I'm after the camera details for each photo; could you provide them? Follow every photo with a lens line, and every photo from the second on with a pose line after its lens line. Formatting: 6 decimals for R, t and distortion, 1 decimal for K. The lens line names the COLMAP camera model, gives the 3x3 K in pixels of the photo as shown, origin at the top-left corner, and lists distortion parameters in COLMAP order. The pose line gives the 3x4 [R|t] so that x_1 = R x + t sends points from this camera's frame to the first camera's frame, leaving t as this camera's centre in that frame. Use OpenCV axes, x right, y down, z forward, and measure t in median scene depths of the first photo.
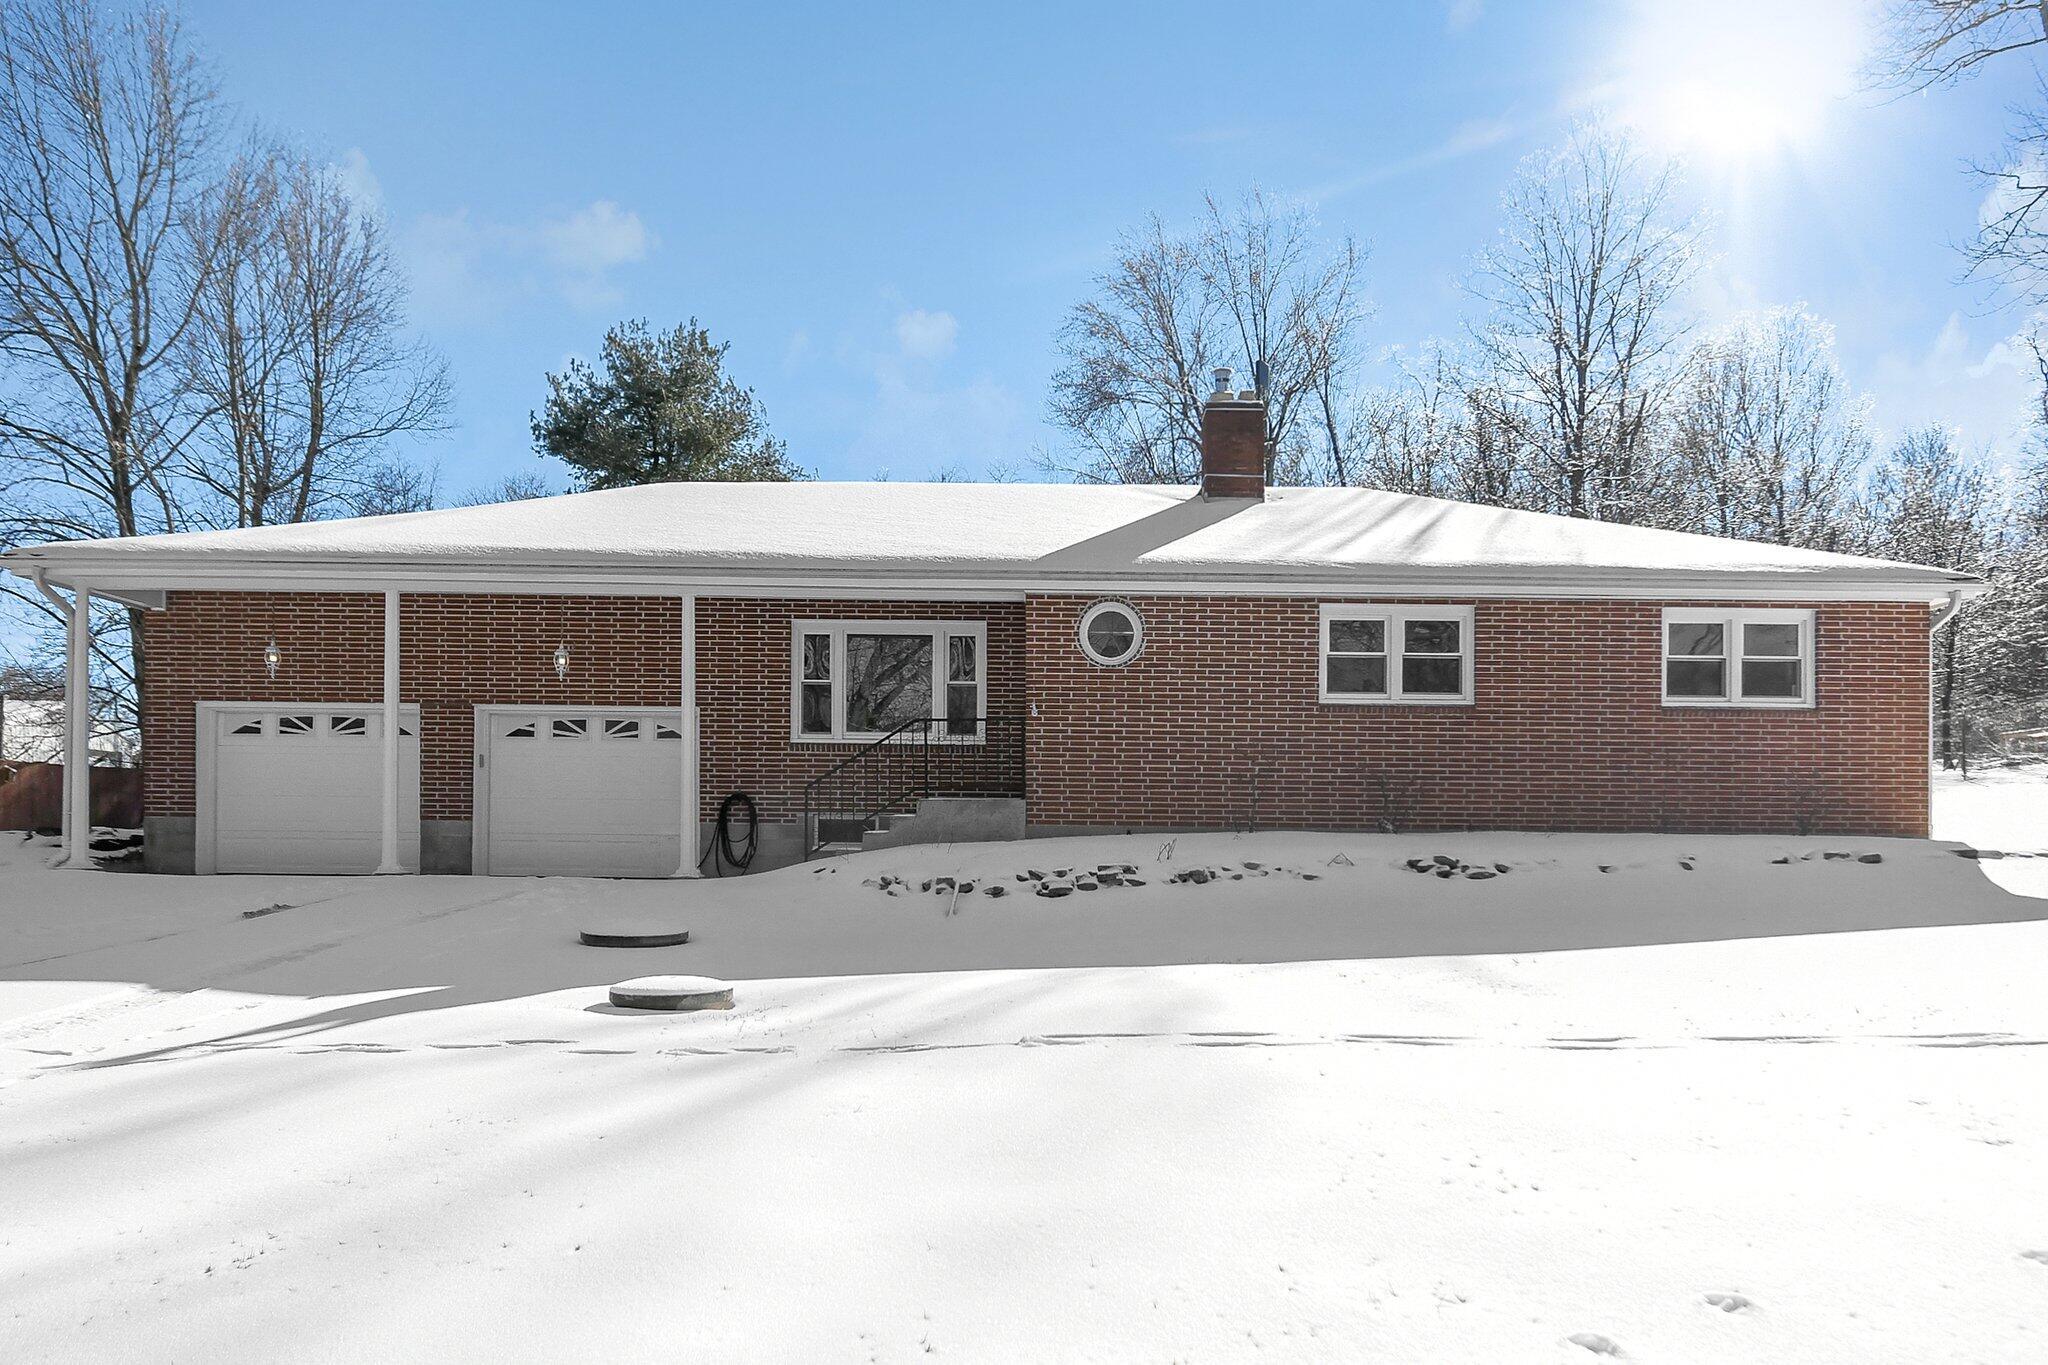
lens RADIAL K [[1302.5, 0, 1020.4], [0, 1302.5, 677.6], [0, 0, 1]] dist [0.023901, -0.003522]
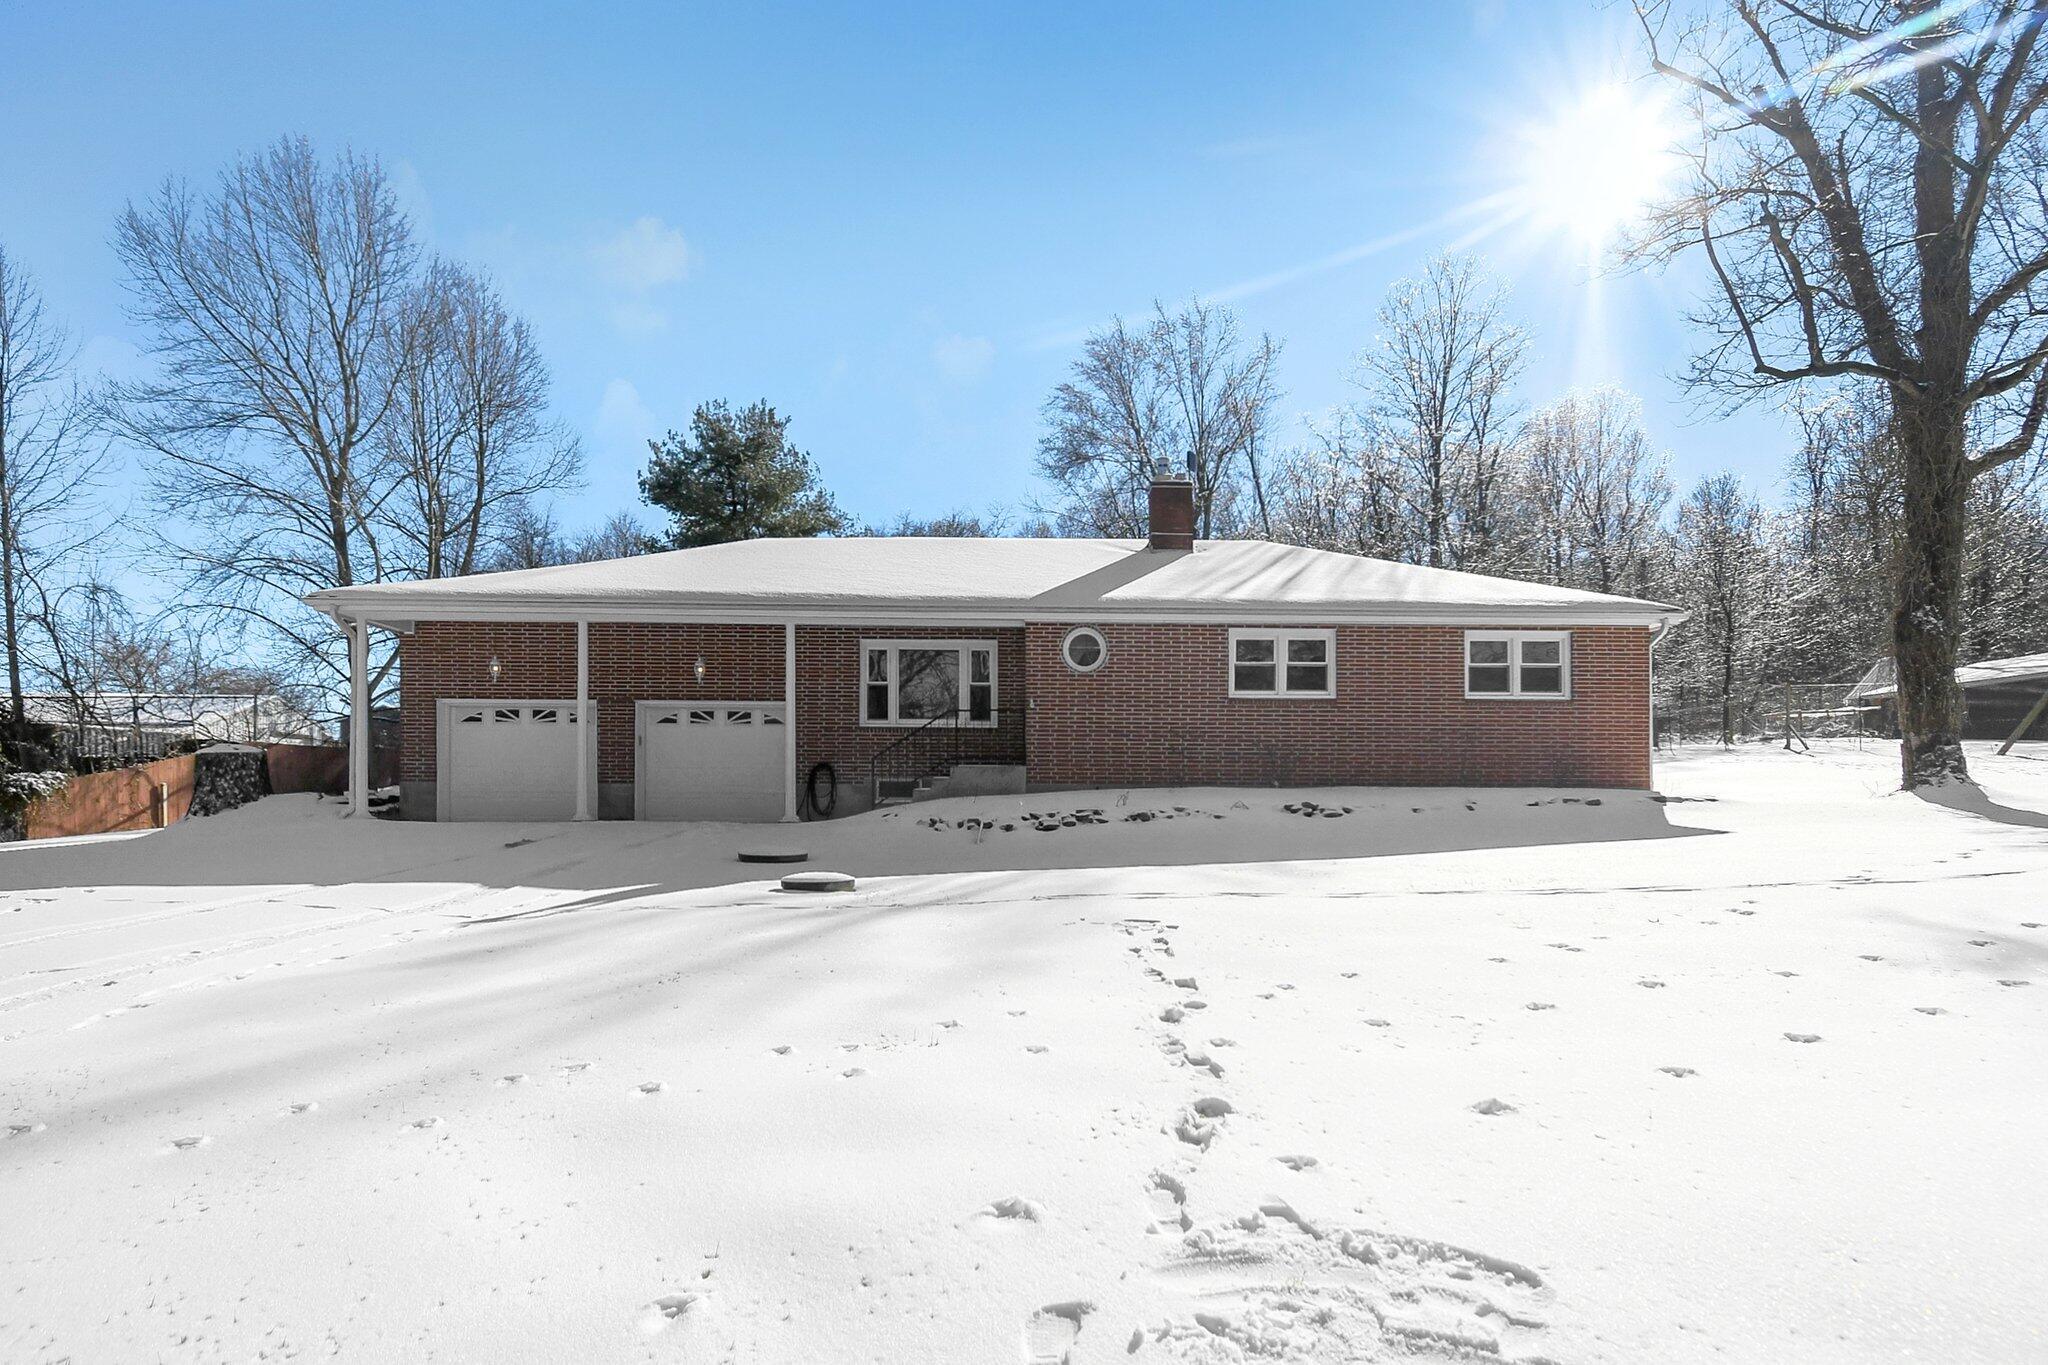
lens RADIAL K [[1028.8, 0, 1023.2], [0, 1028.8, 631.4], [0, 0, 1]] dist [0.018116, 0.000750]
pose [[0.999956, -0.003688, 0.008580, -0.007047], [0.004025, 0.999205, -0.039658, -0.008538], [-0.008426, 0.039691, 0.999176, -0.123090]]
